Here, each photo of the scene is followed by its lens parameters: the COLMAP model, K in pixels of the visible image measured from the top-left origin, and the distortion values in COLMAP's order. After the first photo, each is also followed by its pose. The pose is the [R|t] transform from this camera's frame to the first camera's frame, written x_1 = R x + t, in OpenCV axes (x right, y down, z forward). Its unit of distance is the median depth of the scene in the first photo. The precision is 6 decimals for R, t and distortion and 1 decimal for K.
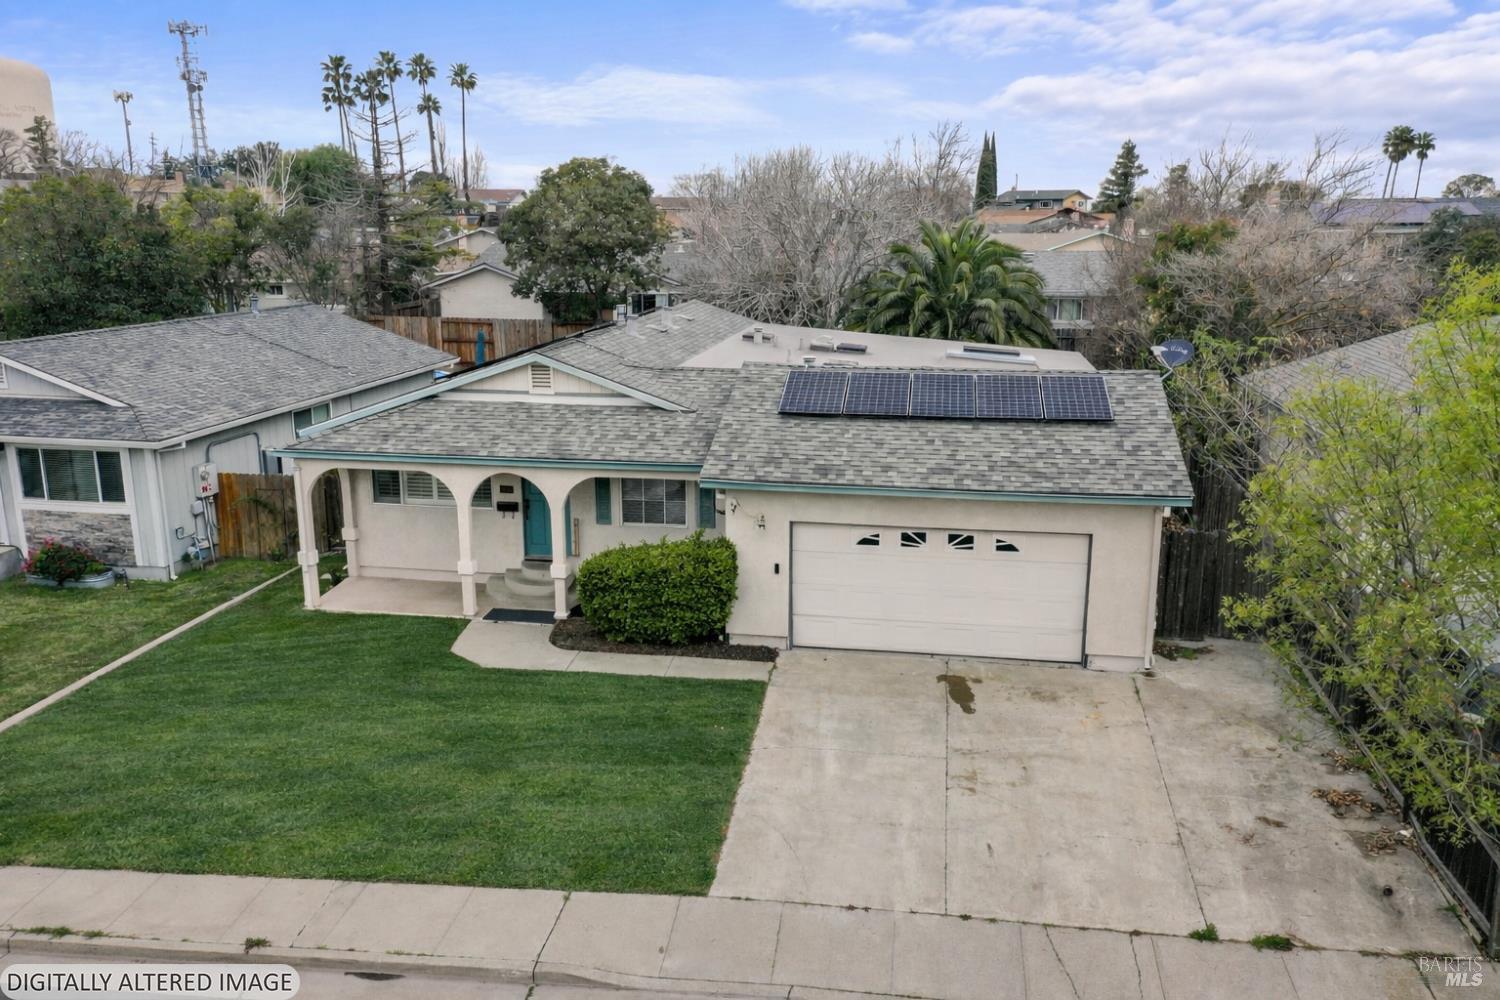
lens RADIAL K [[1223.8, 0, 724.3], [0, 1223.8, 512.8], [0, 0, 1]] dist [-0.023669, 0.036227]
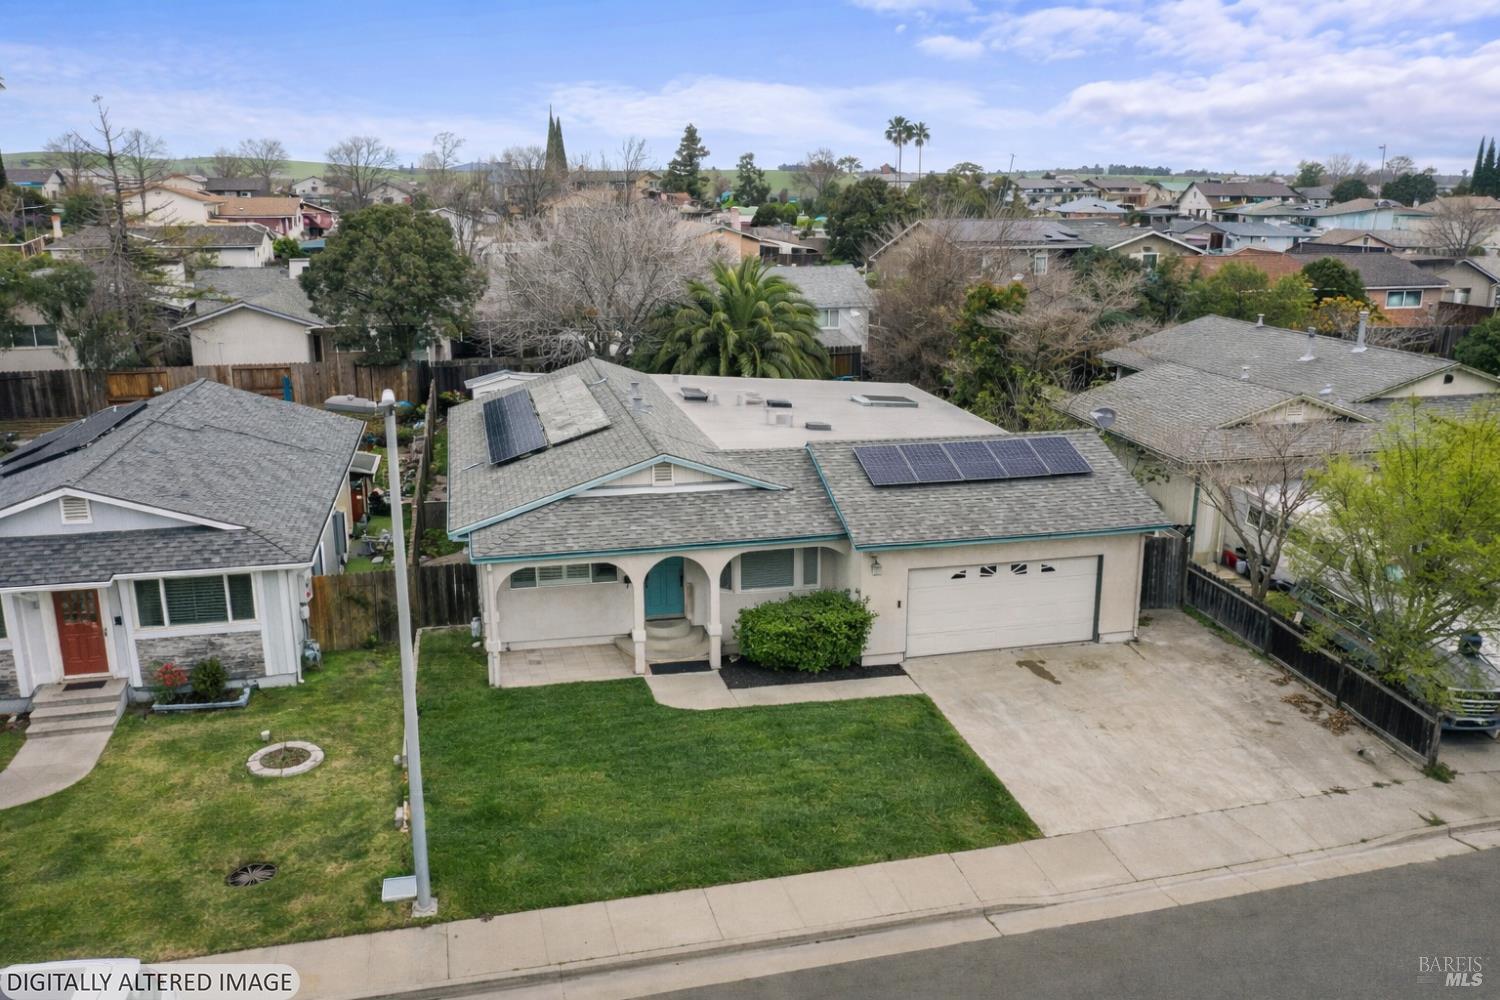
lens RADIAL K [[1223.8, 0, 749.0], [0, 1223.8, 504.4], [0, 0, 1]] dist [-0.023669, 0.036227]
pose [[0.915600, -0.108266, 0.387241, -0.568587], [0.096477, 0.994088, 0.049818, -0.135433], [-0.390345, -0.008253, 0.920632, -0.163802]]
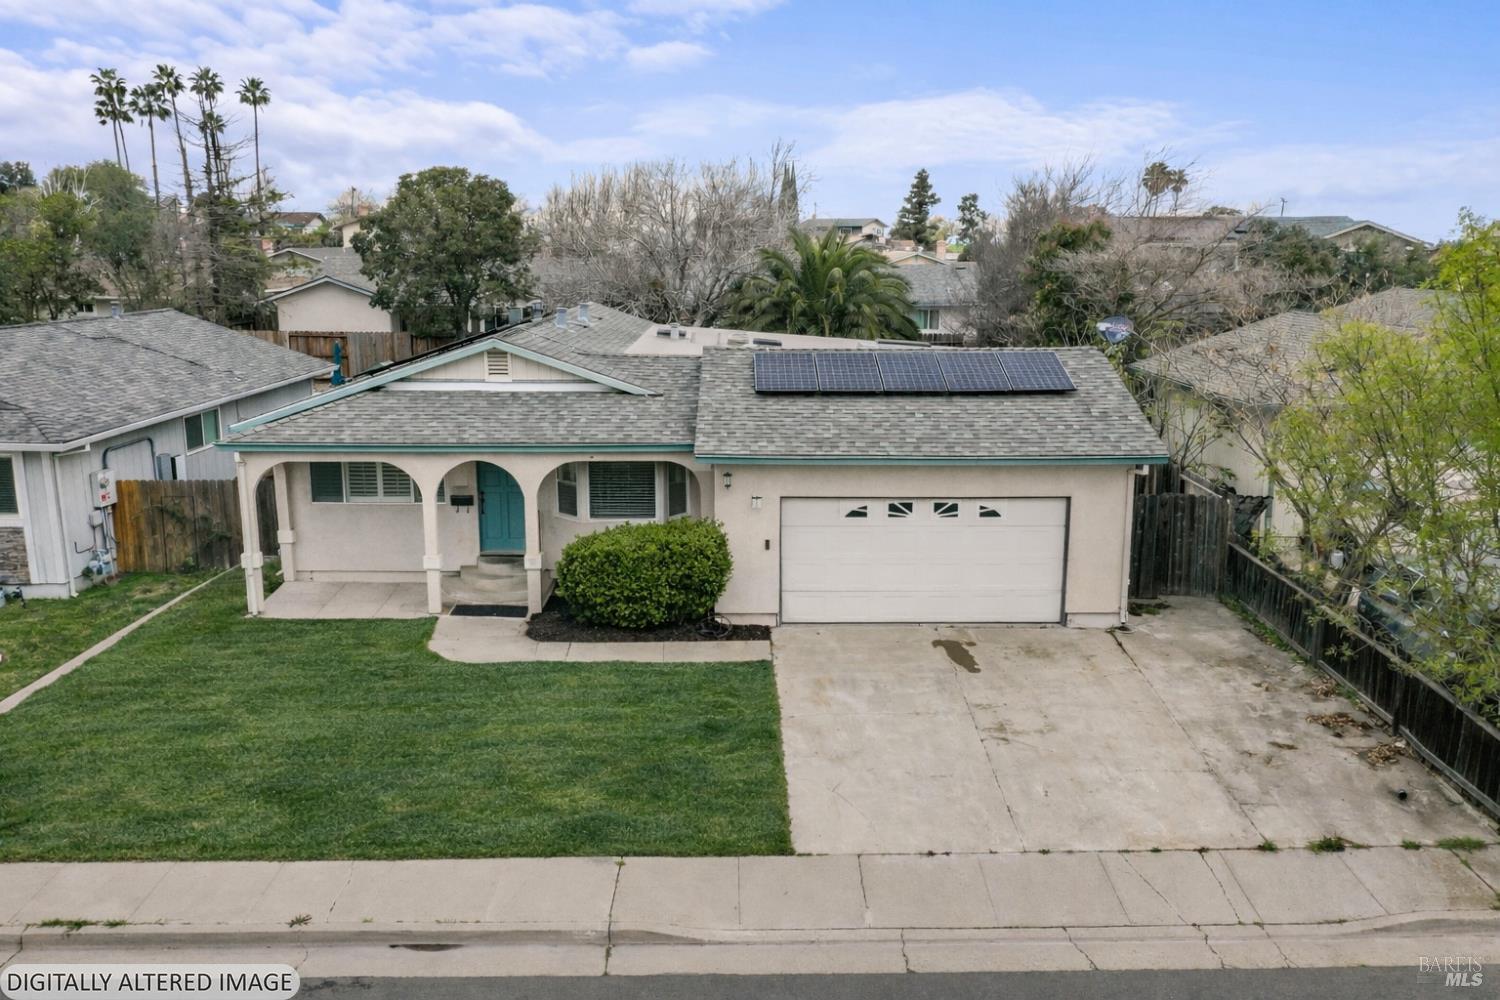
lens RADIAL K [[1223.8, 0, 745.5], [0, 1223.8, 516.3], [0, 0, 1]] dist [-0.023669, 0.036227]
pose [[0.982549, -0.036530, 0.182384, -0.143608], [0.040601, 0.999002, -0.018637, 0.036933], [-0.181521, 0.025717, 0.983051, 0.016932]]
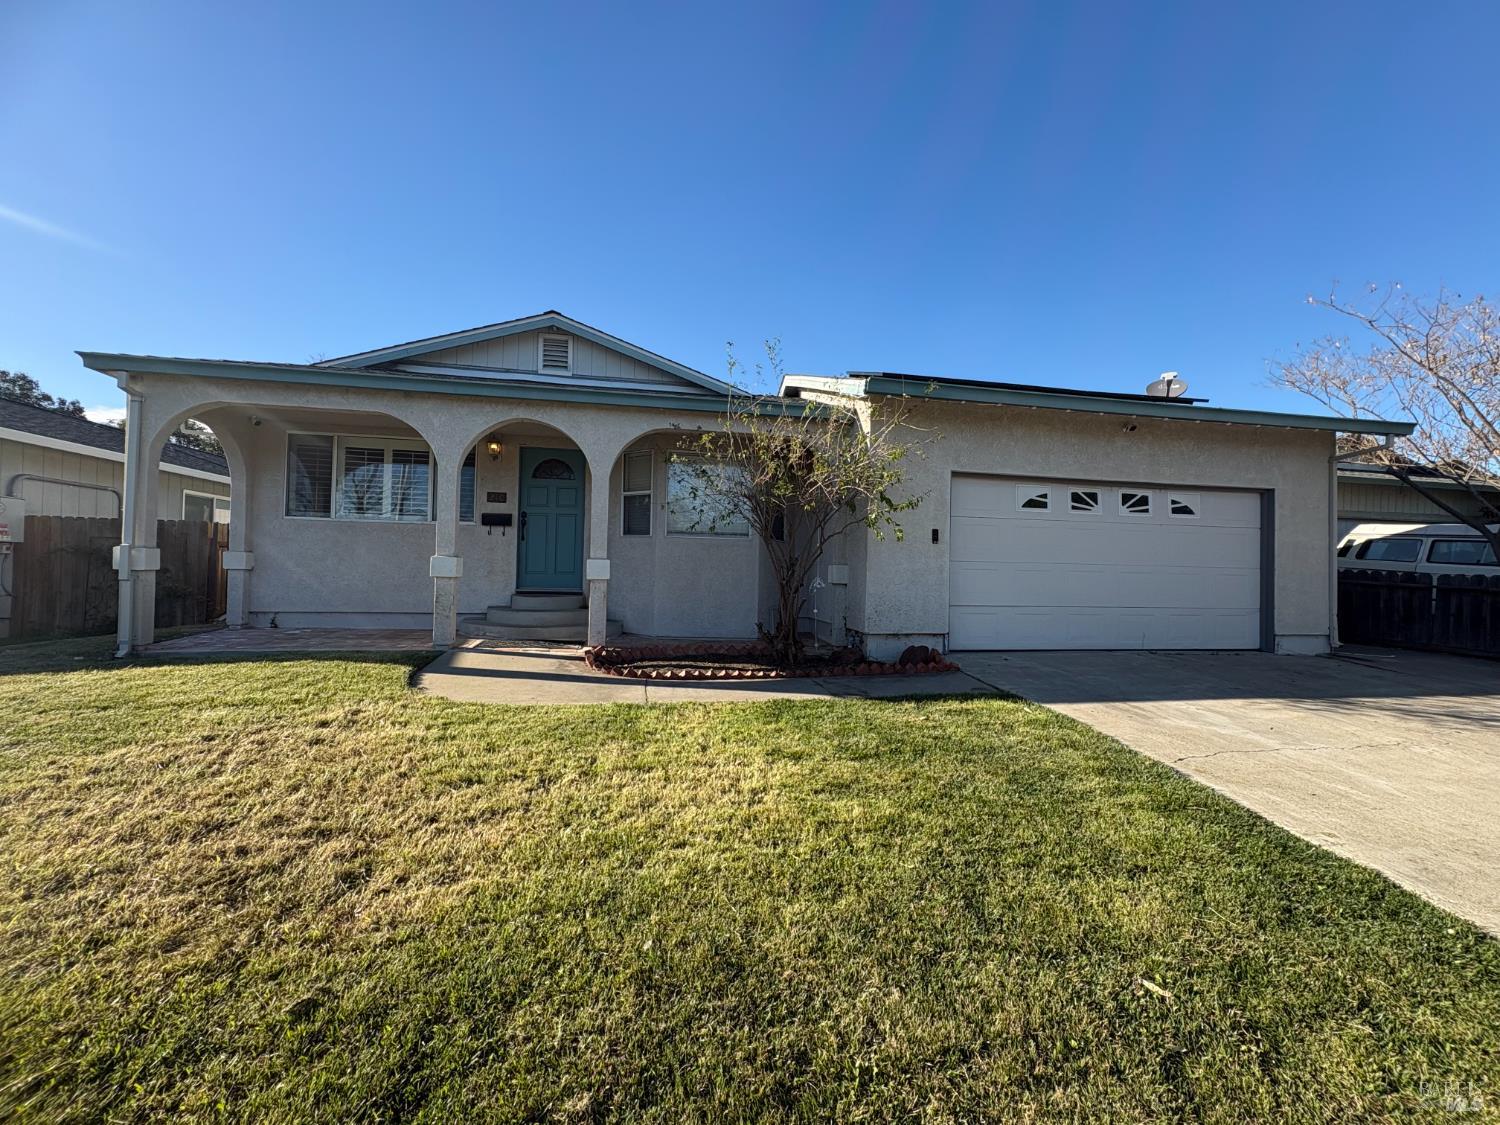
lens RADIAL K [[601.7, 0, 747.0], [0, 601.7, 559.3], [0, 0, 1]] dist [0.005480, -0.000258]
pose [[0.936049, 0.025633, 0.350933, -0.174027], [0.061437, 0.970117, -0.234730, 0.125549], [-0.346463, 0.241279, 0.906503, 0.654503]]
